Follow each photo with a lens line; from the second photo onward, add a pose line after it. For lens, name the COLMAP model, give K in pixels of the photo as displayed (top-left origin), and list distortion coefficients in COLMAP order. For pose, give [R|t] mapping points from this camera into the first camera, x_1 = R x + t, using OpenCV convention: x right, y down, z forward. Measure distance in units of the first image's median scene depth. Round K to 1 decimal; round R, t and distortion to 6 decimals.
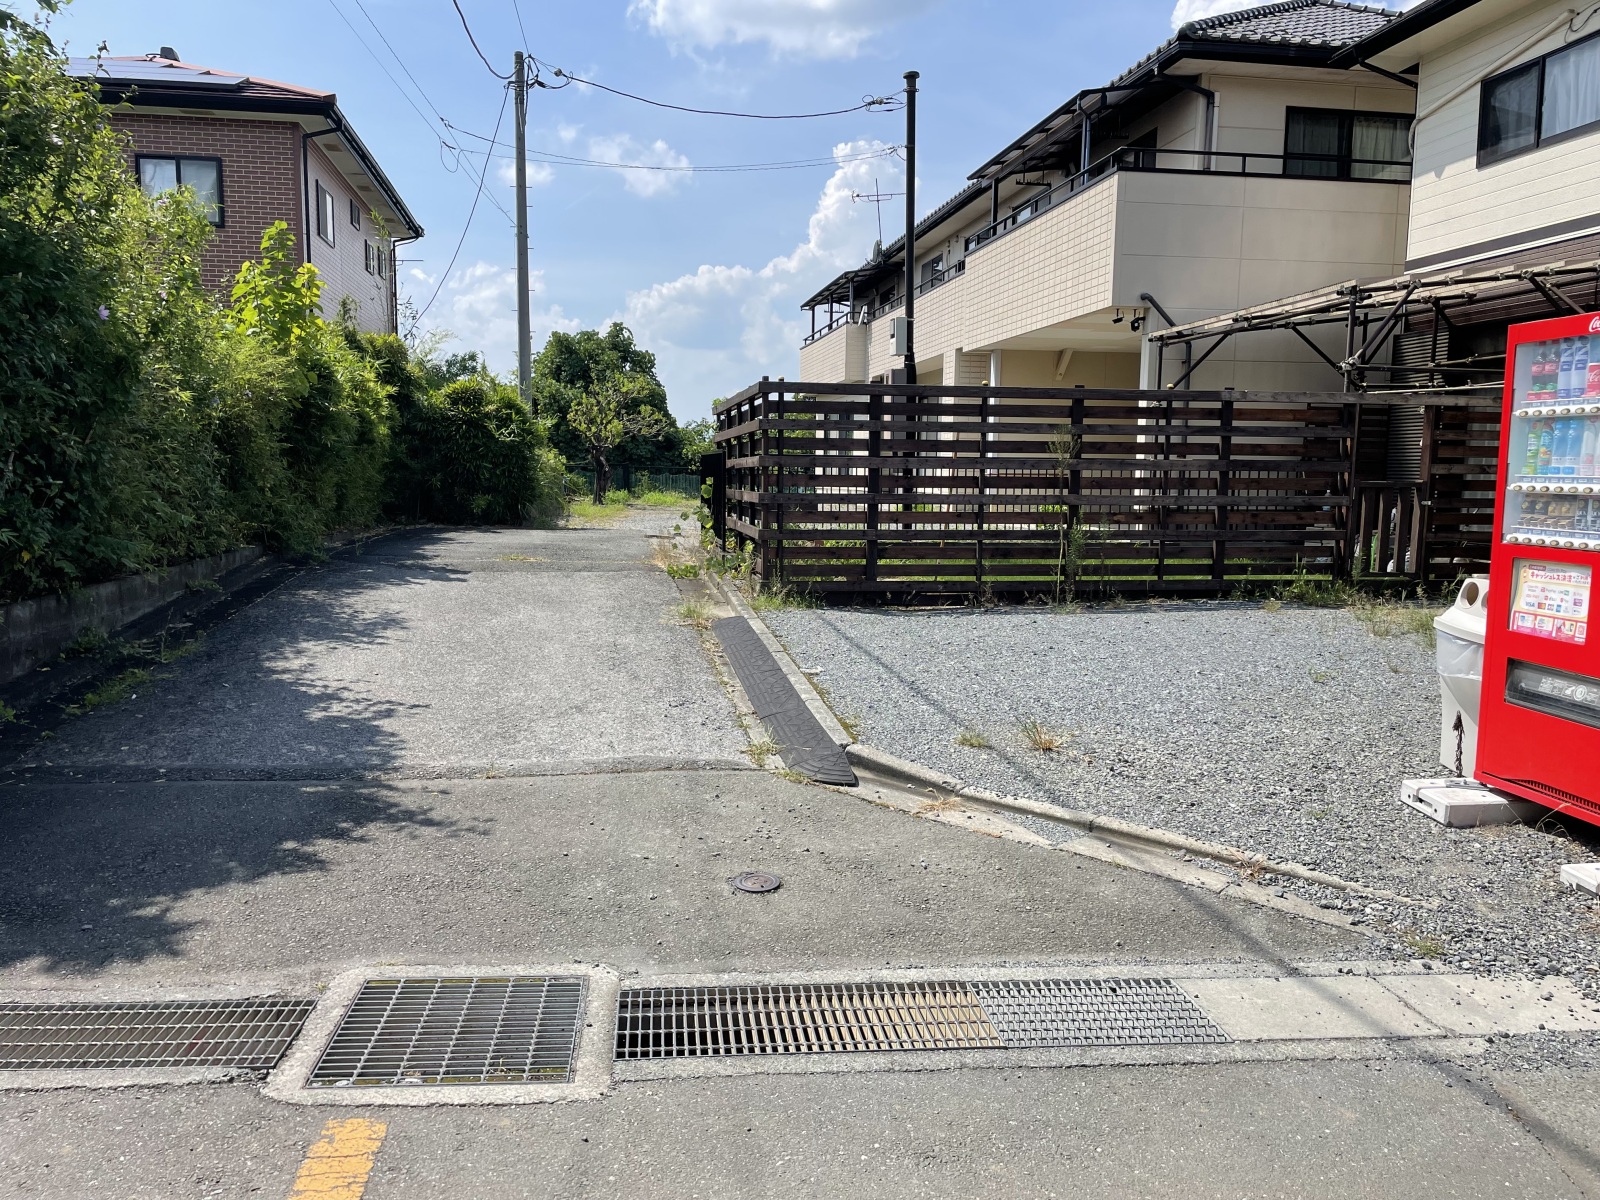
lens RADIAL K [[1207.6, 0, 786.4], [0, 1207.6, 605.9], [0, 0, 1]] dist [0.097837, -0.127803]
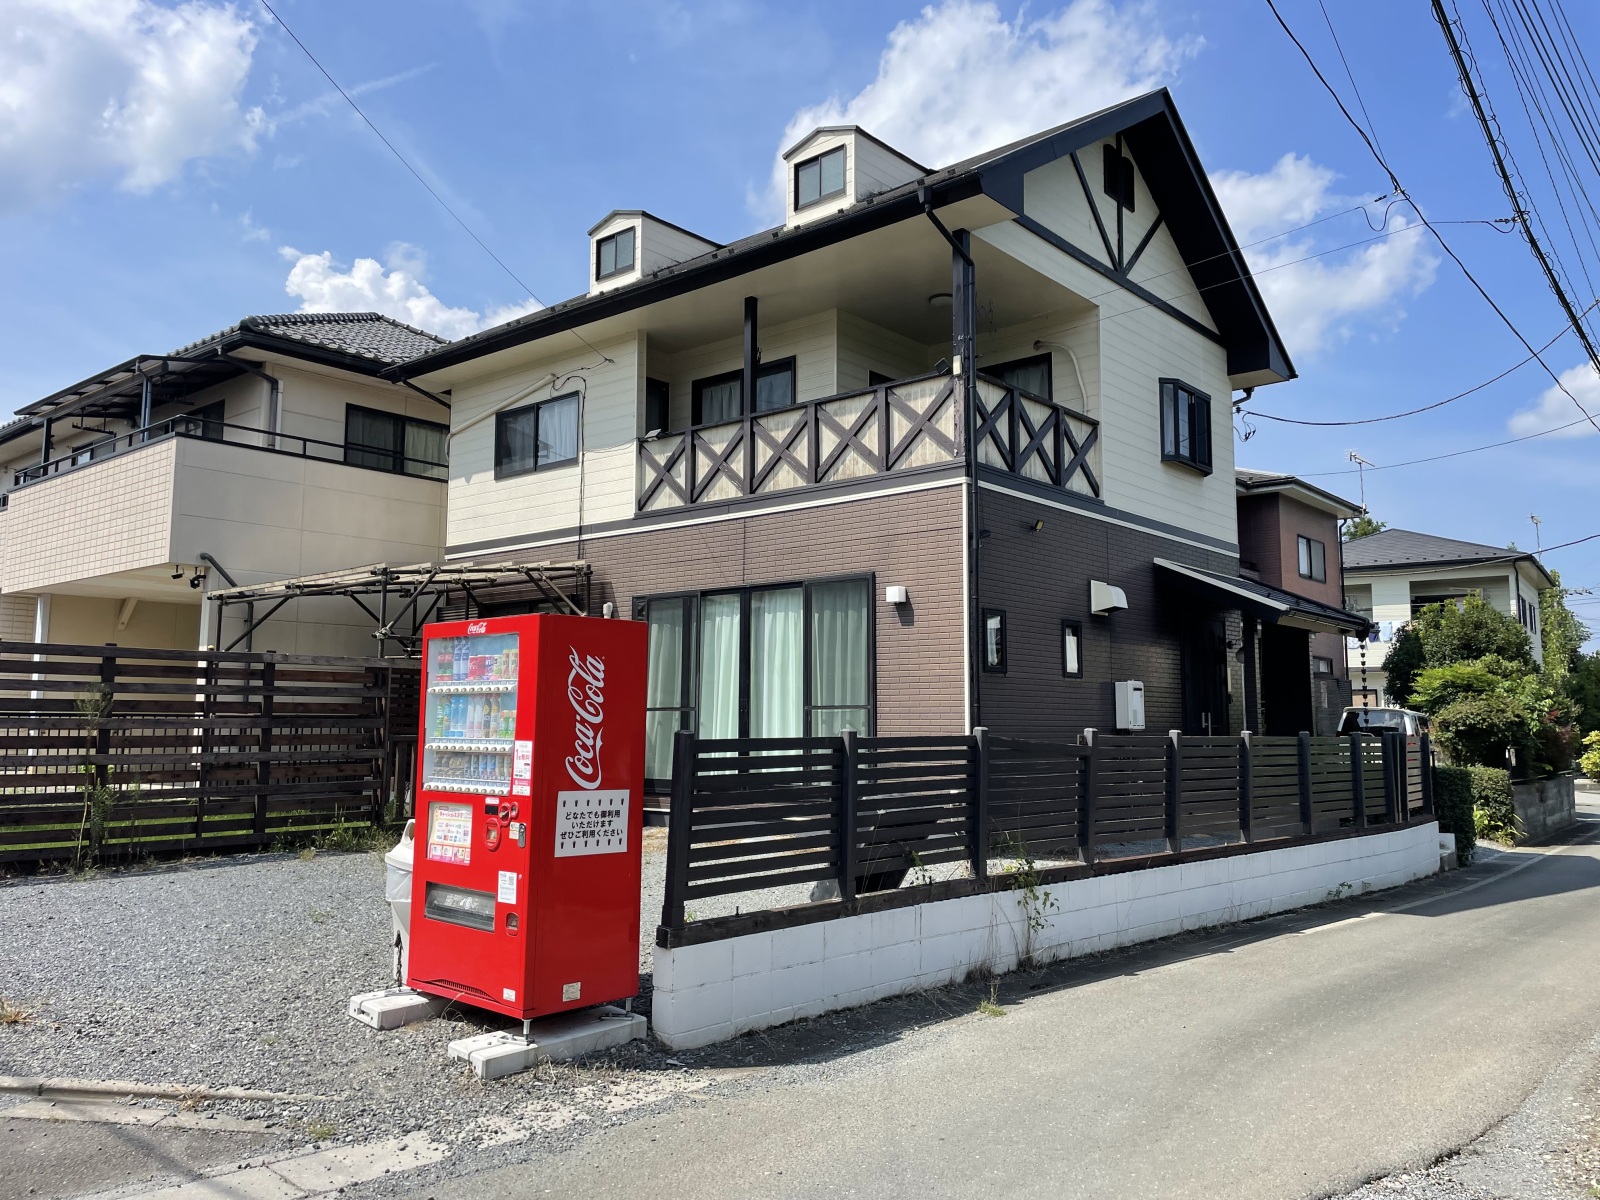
lens RADIAL K [[1207.6, 0, 818.1], [0, 1207.6, 580.4], [0, 0, 1]] dist [0.097837, -0.127803]
pose [[0.758077, 0.066783, 0.648737, 0.022703], [0.077913, 0.978345, -0.191758, 0.005147], [-0.647494, 0.195913, 0.736457, -0.113118]]
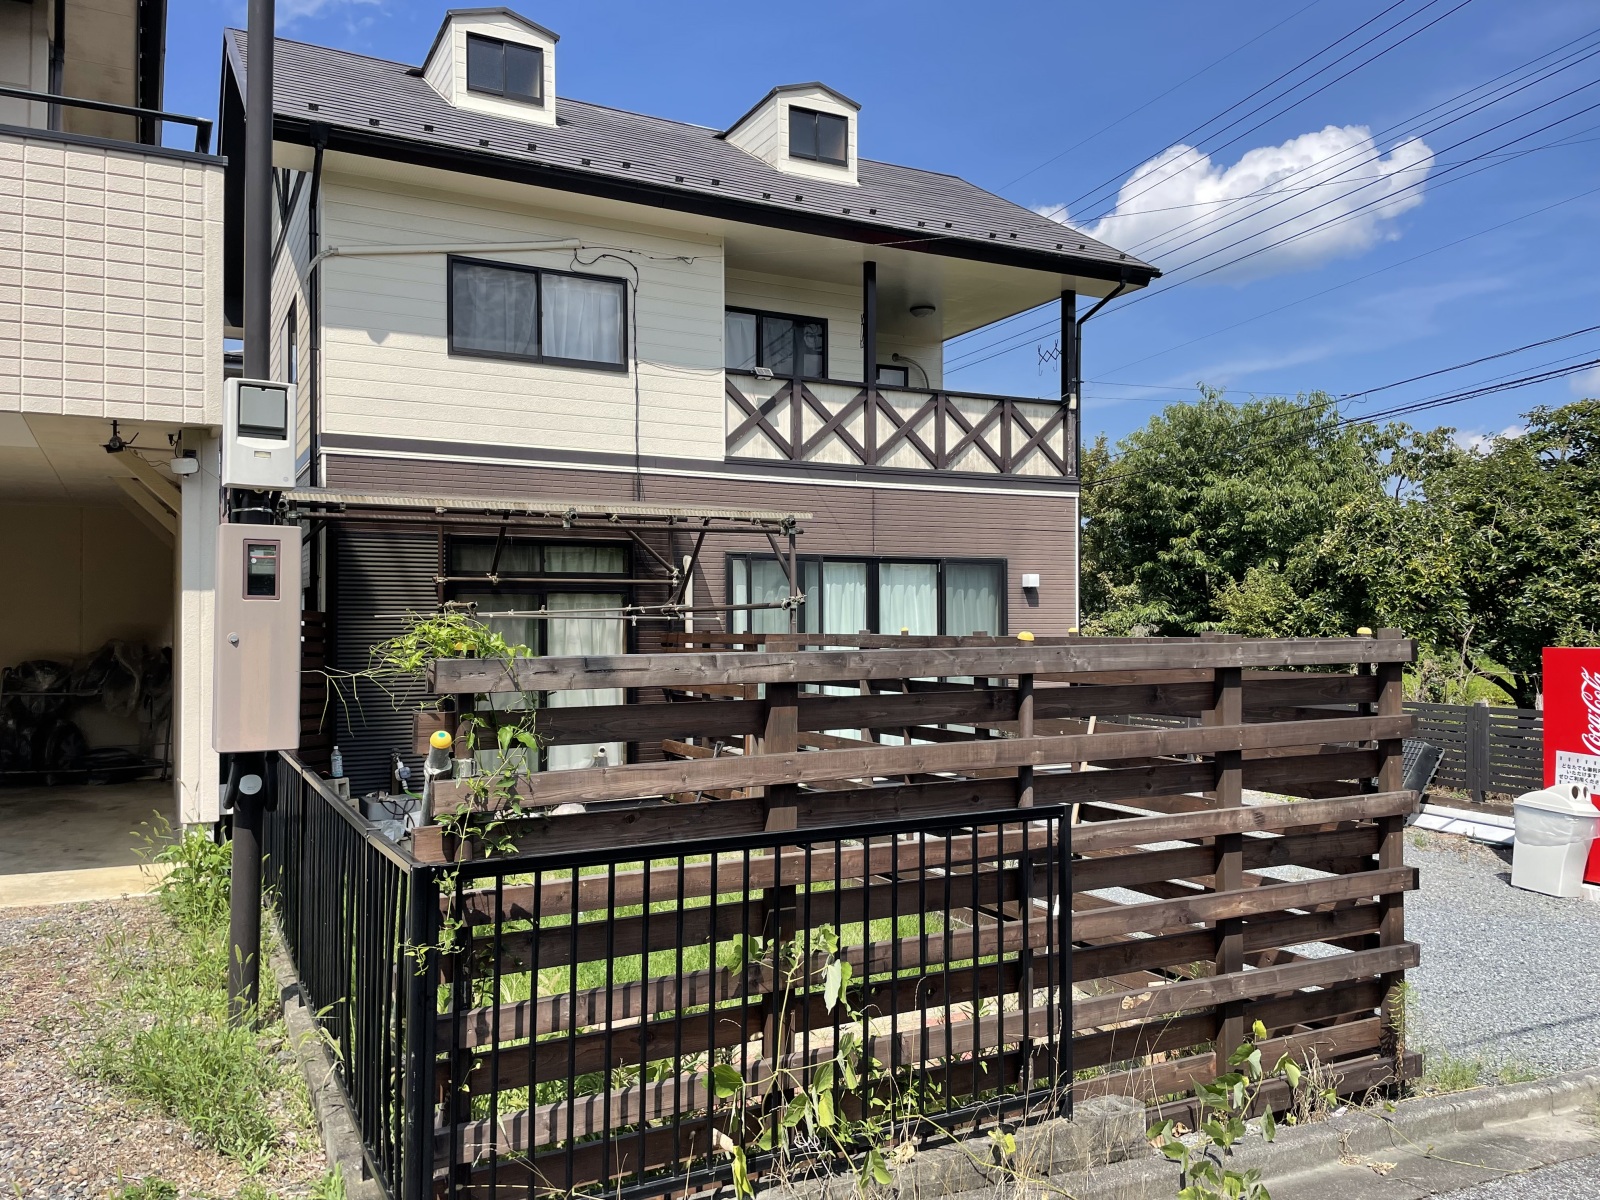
lens RADIAL K [[1207.6, 0, 791.6], [0, 1207.6, 606.8], [0, 0, 1]] dist [0.097837, -0.127803]
pose [[-0.313386, 0.003145, 0.949621, -0.372232], [0.103948, 0.994099, 0.031012, -0.216284], [-0.943919, 0.108430, -0.311864, 1.249920]]
